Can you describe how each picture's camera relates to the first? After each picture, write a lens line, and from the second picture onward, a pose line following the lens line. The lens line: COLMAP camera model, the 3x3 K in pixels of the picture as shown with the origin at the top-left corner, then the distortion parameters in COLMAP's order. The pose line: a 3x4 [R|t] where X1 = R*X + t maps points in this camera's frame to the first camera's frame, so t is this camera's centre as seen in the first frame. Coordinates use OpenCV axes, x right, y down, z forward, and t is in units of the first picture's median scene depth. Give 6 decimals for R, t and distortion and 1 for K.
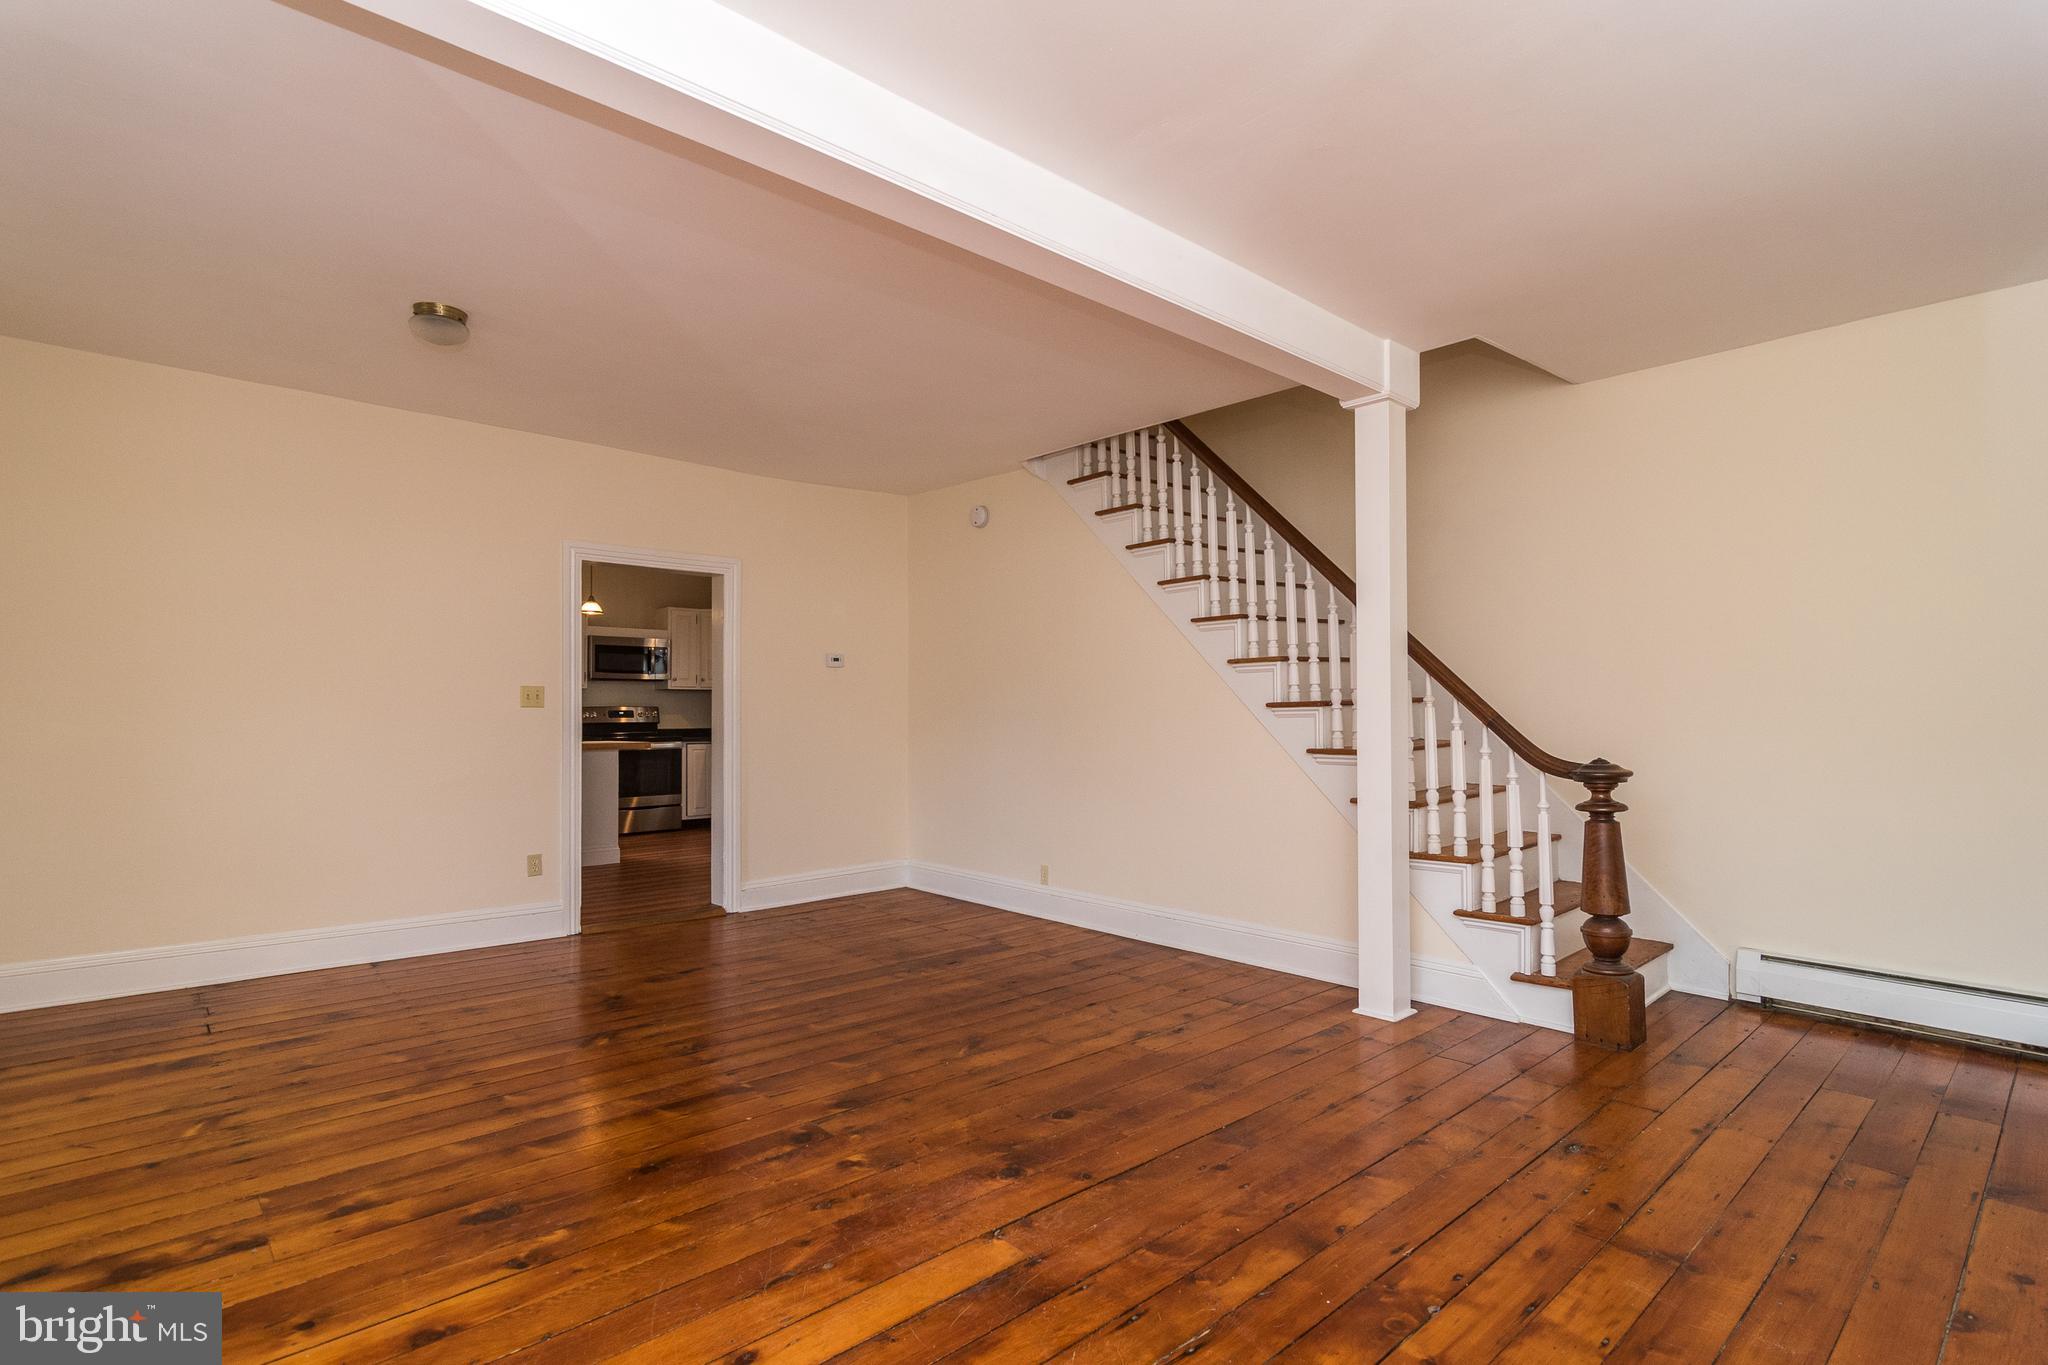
lens RADIAL K [[991.2, 0, 991.4], [0, 991.2, 678.9], [0, 0, 1]] dist [-0.003464, 0.001304]
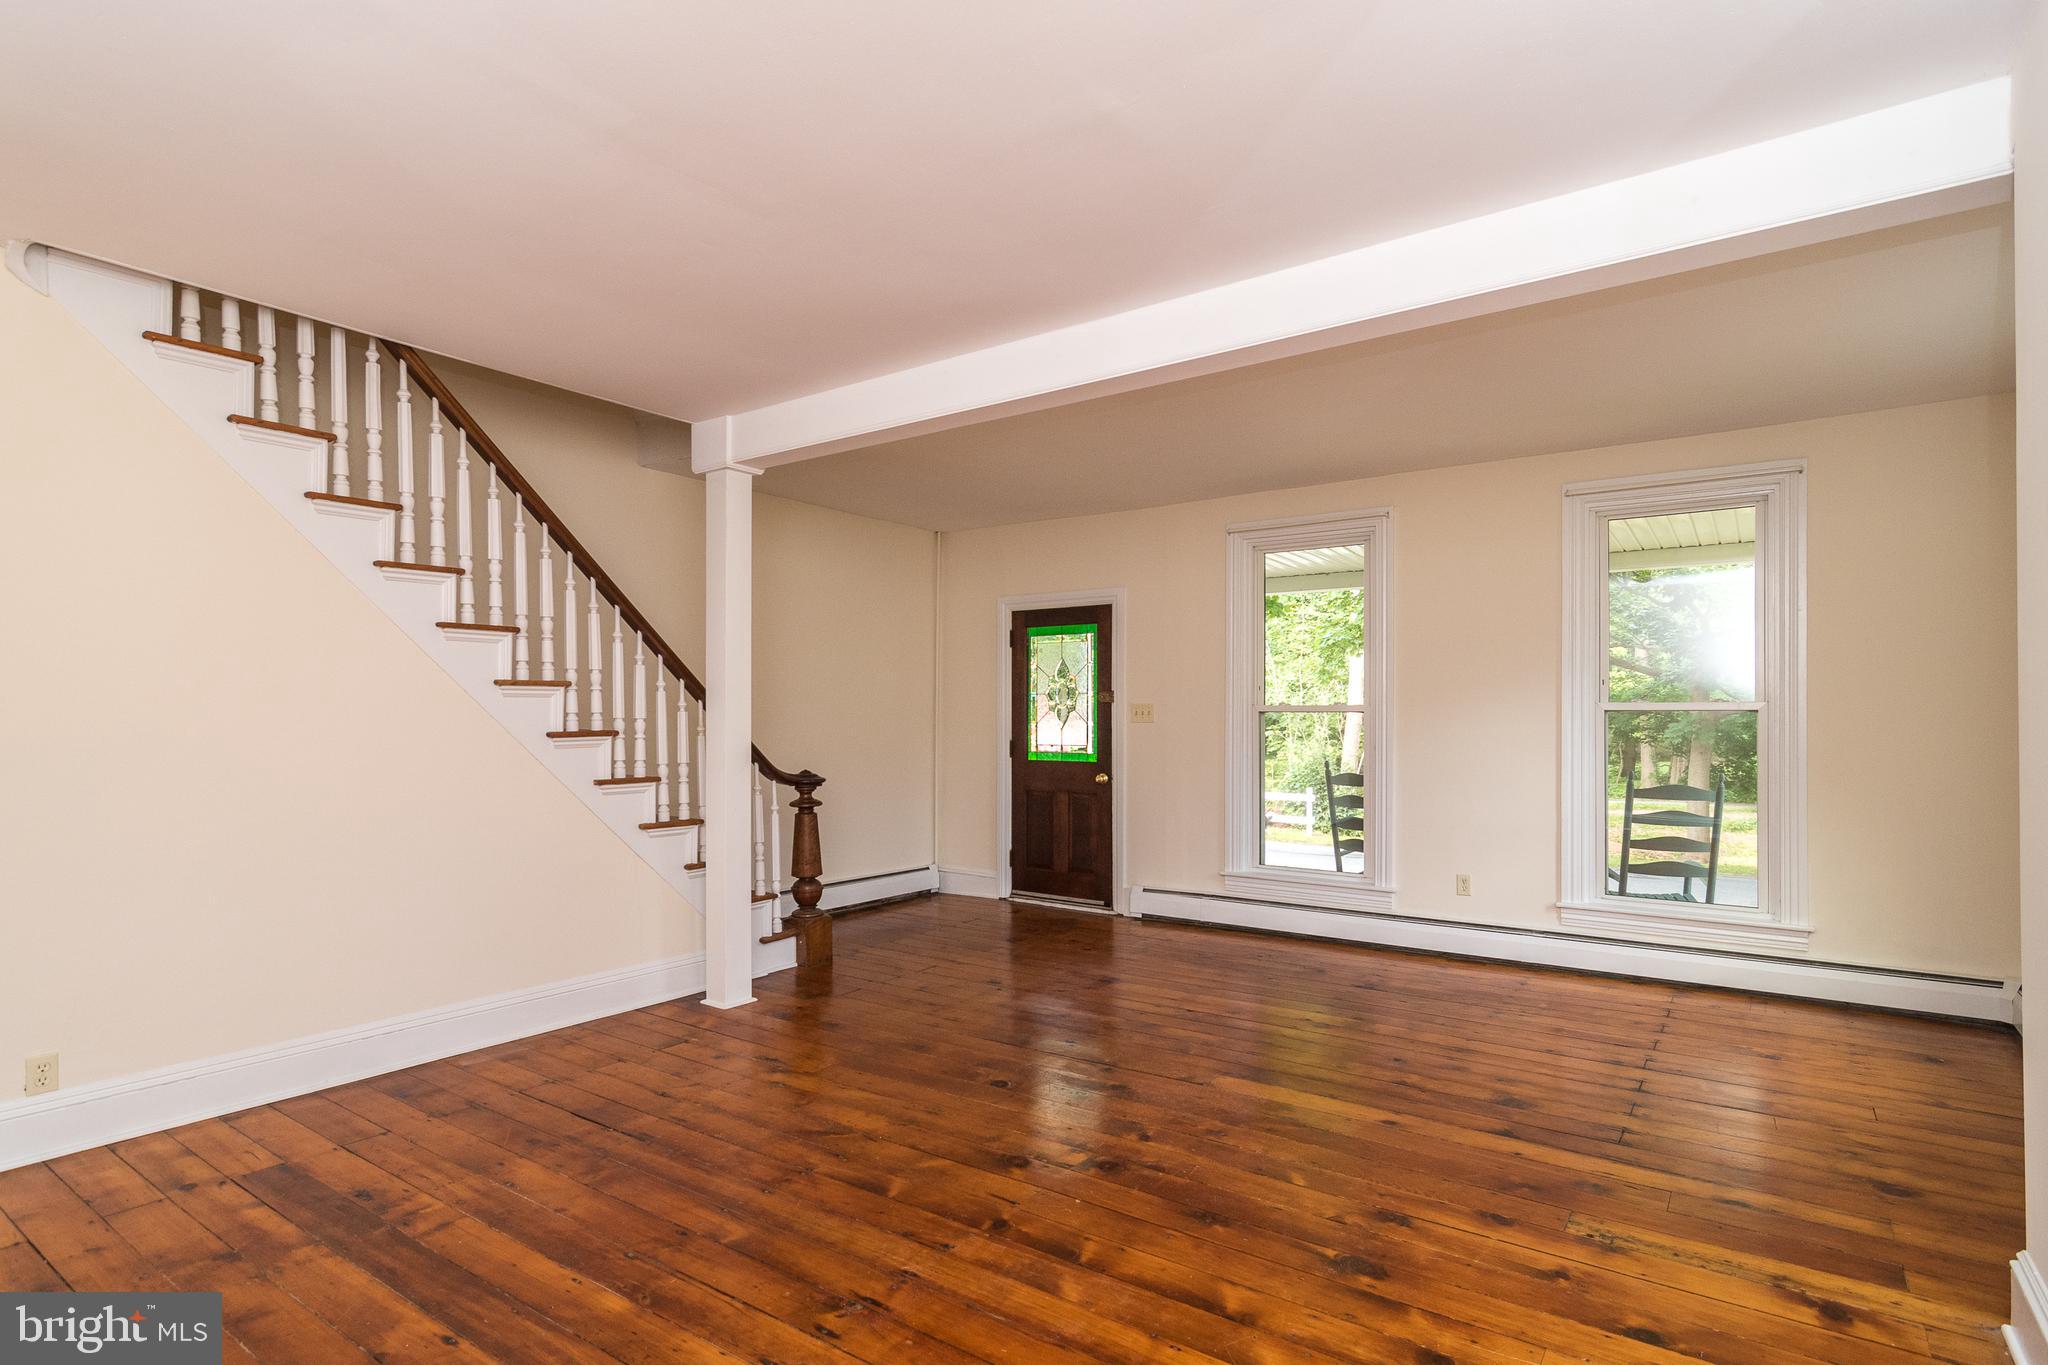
lens RADIAL K [[991.2, 0, 1070.9], [0, 991.2, 714.4], [0, 0, 1]] dist [-0.003464, 0.001304]
pose [[-0.227351, 0.007777, 0.973782, -0.897458], [-0.027474, 0.999519, -0.014397, 0.009774], [-0.973425, -0.030027, -0.227028, 0.973062]]
